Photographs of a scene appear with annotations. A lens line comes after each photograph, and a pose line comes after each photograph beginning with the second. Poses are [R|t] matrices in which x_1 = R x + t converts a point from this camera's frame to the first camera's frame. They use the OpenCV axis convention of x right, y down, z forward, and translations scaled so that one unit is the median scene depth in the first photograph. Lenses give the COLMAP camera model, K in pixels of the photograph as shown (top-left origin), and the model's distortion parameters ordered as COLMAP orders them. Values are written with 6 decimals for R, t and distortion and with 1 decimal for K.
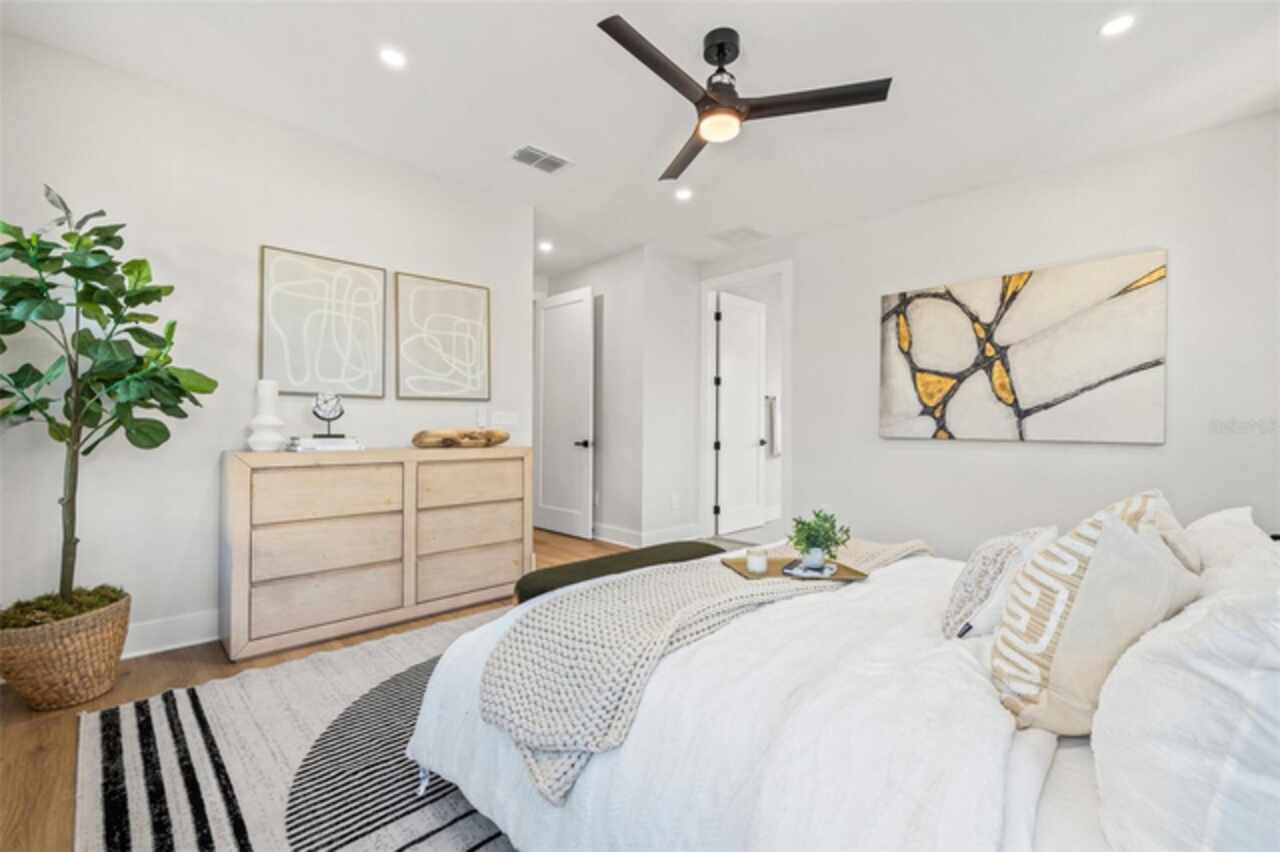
lens RADIAL K [[546.1, 0, 642.3], [0, 546.1, 424.7], [0, 0, 1]] dist [0.003130, 0.001055]
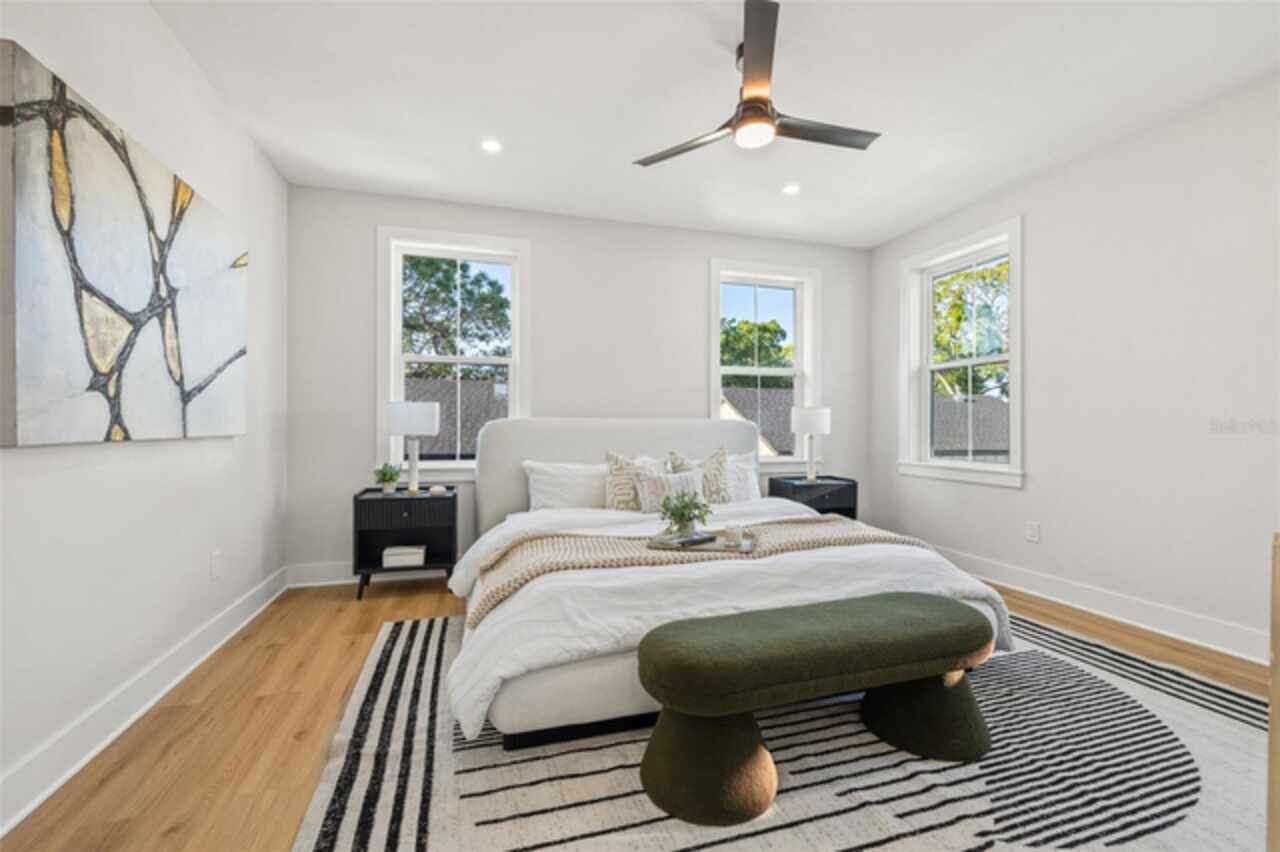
lens RADIAL K [[546.1, 0, 640.5], [0, 546.1, 424.4], [0, 0, 1]] dist [0.003130, 0.001055]
pose [[-0.891703, -0.007612, 0.452556, -0.086789], [-0.005636, 0.999968, 0.005716, 0.005043], [-0.452585, 0.002547, -0.891718, 1.226040]]
